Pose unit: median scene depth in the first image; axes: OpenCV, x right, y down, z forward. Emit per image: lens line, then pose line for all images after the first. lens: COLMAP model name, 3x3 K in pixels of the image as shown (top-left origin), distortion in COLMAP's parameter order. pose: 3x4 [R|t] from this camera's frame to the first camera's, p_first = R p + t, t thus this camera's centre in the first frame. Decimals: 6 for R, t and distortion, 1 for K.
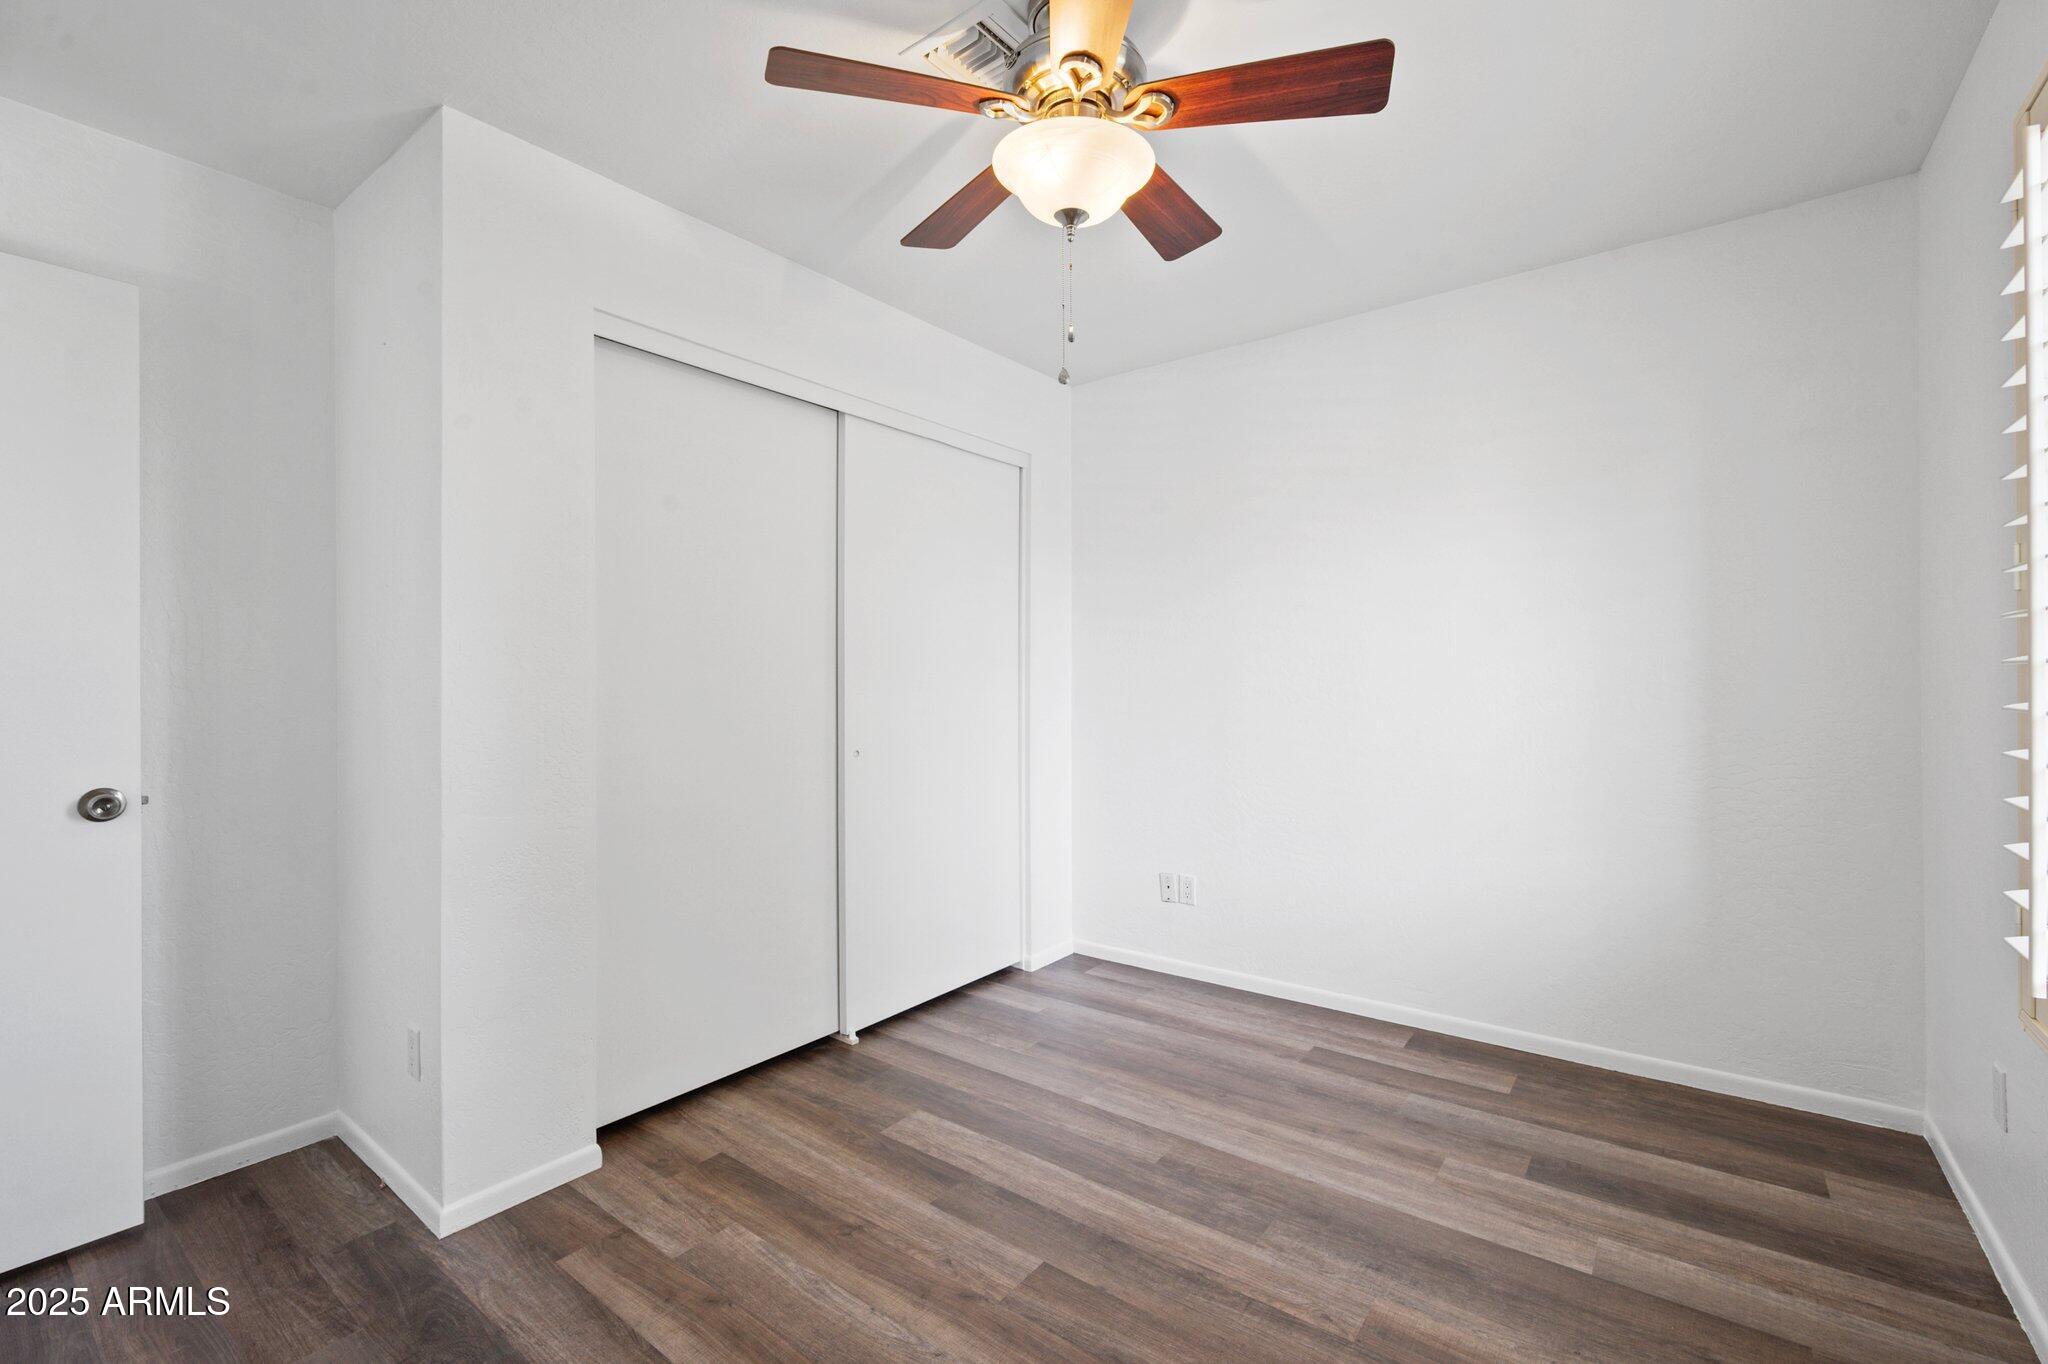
lens RADIAL K [[879.9, 0, 1034.9], [0, 879.9, 677.0], [0, 0, 1]] dist [-0.001730, -0.001015]
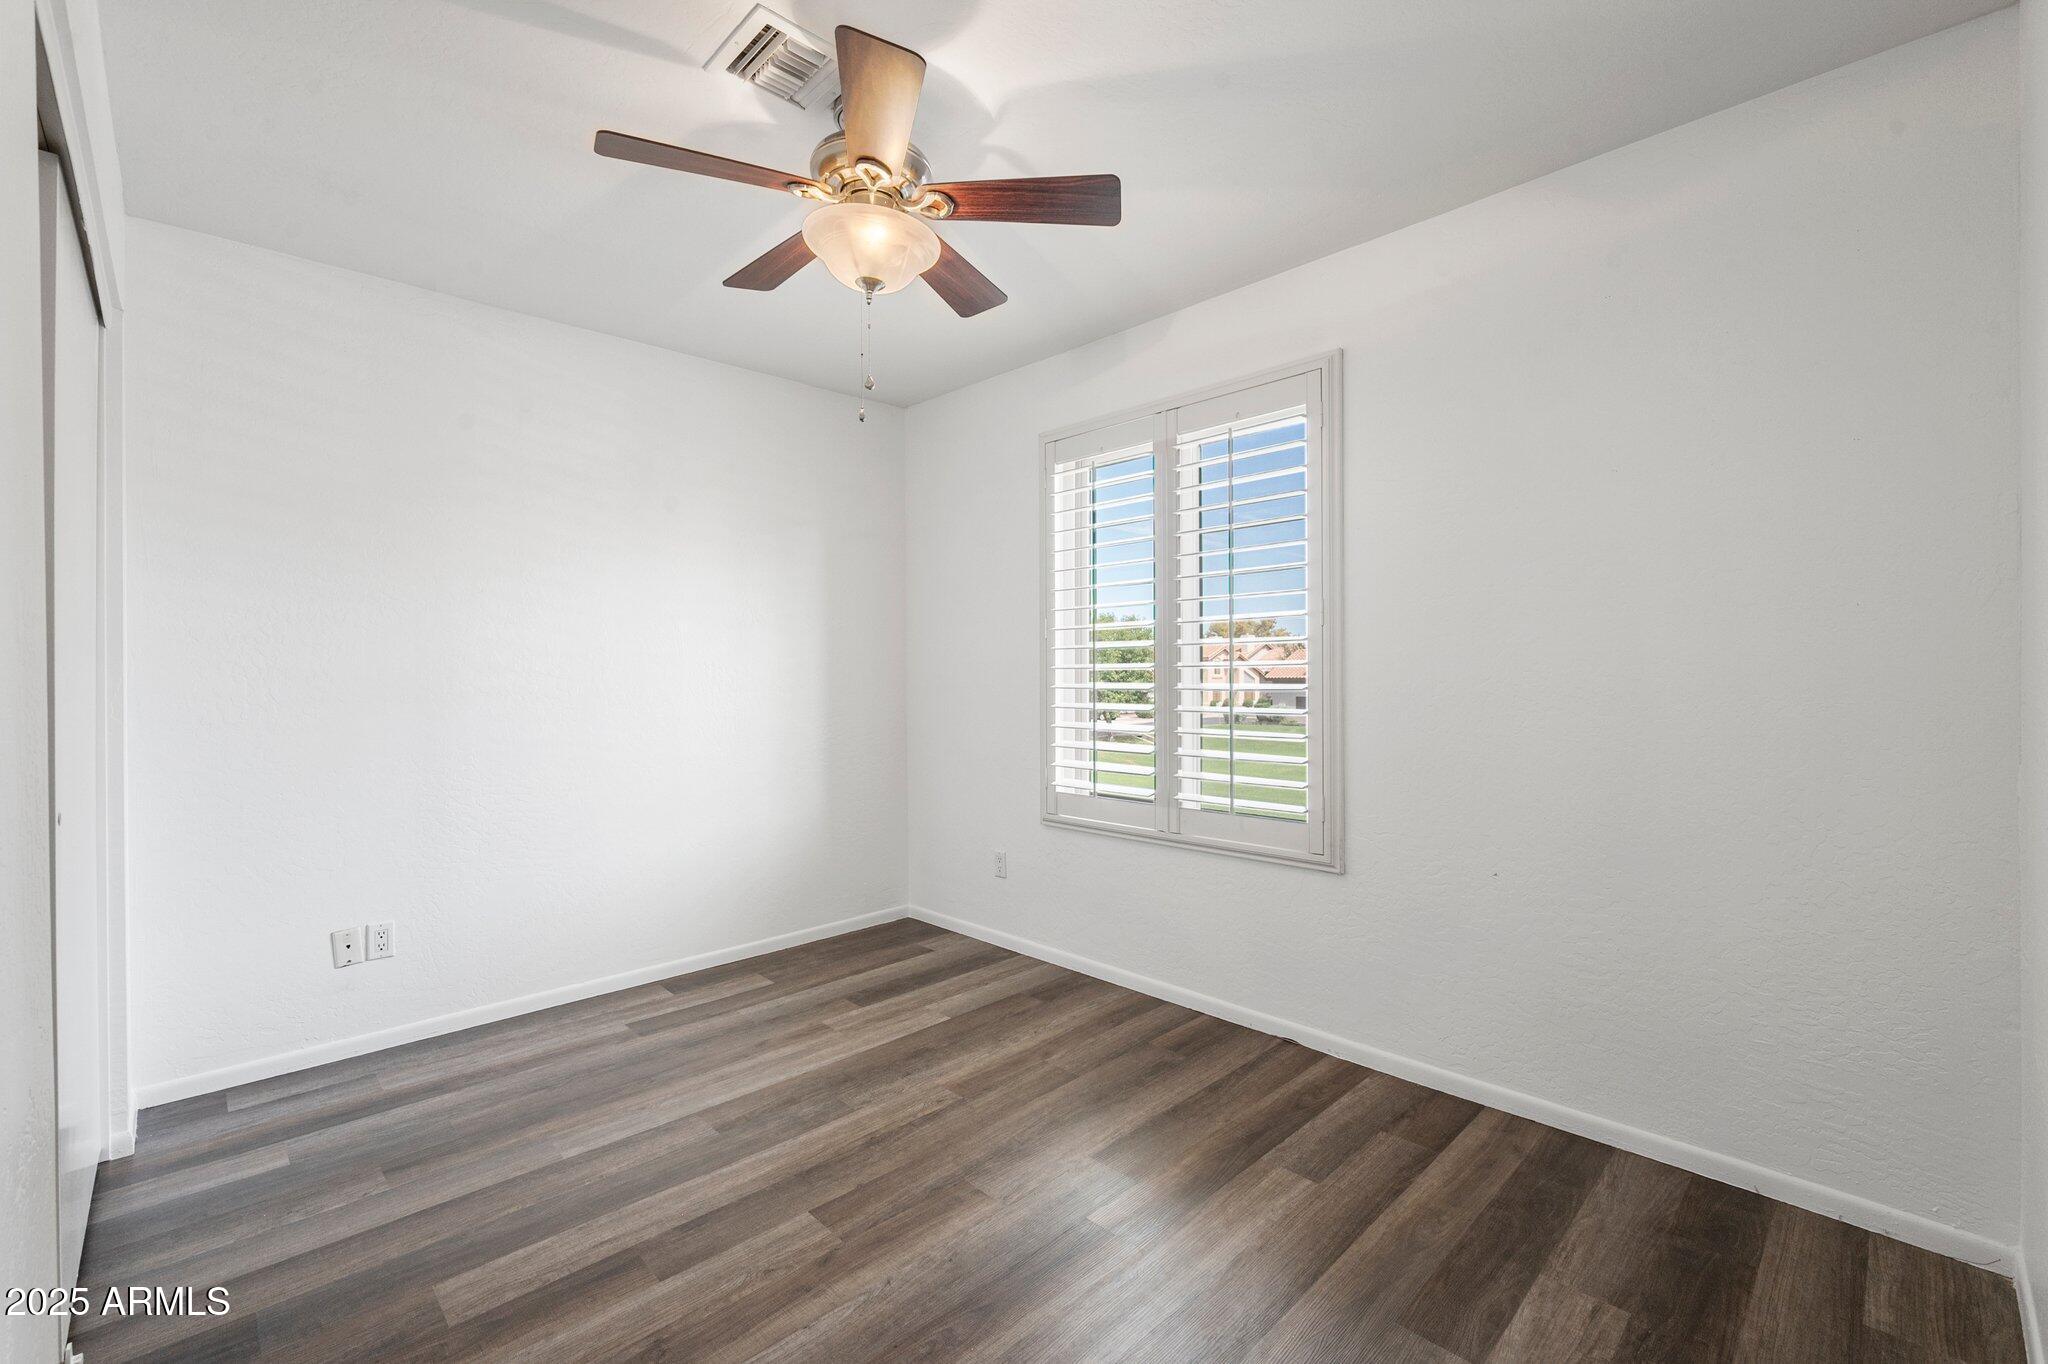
lens RADIAL K [[879.9, 0, 1027.1], [0, 879.9, 676.8], [0, 0, 1]] dist [-0.001730, -0.001015]
pose [[0.142561, 0.001492, 0.989785, -0.835024], [0.001198, 0.999998, -0.001680, 0.005104], [-0.989785, 0.001425, 0.142559, 0.468317]]
